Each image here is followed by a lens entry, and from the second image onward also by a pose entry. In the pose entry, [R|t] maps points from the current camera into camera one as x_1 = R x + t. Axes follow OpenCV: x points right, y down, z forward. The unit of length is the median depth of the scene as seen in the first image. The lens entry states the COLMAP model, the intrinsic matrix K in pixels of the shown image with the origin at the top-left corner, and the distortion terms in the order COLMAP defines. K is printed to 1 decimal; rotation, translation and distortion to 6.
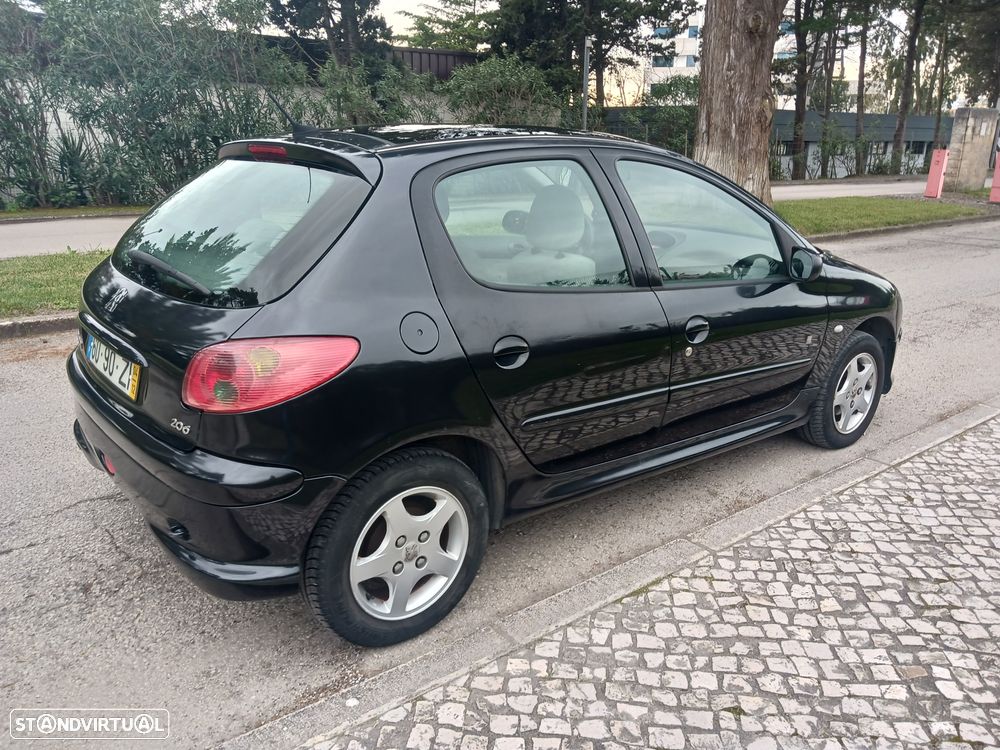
lens RADIAL K [[805.0, 0, 507.0], [0, 805.0, 363.5], [0, 0, 1]] dist [0.015412, -0.018253]
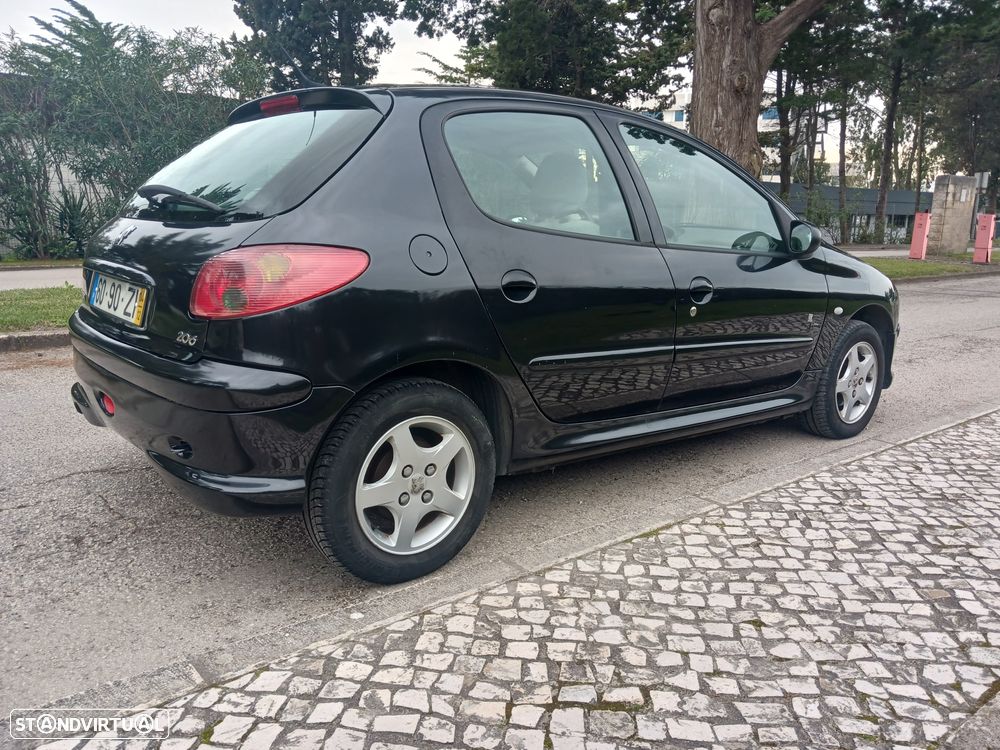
lens RADIAL K [[805.0, 0, 507.7], [0, 805.0, 367.7], [0, 0, 1]] dist [0.015412, -0.018253]
pose [[0.999926, 0.002471, 0.011897, -0.019394], [-0.001353, 0.995664, -0.093016, 0.168255], [-0.012076, 0.092993, 0.995593, 0.012427]]
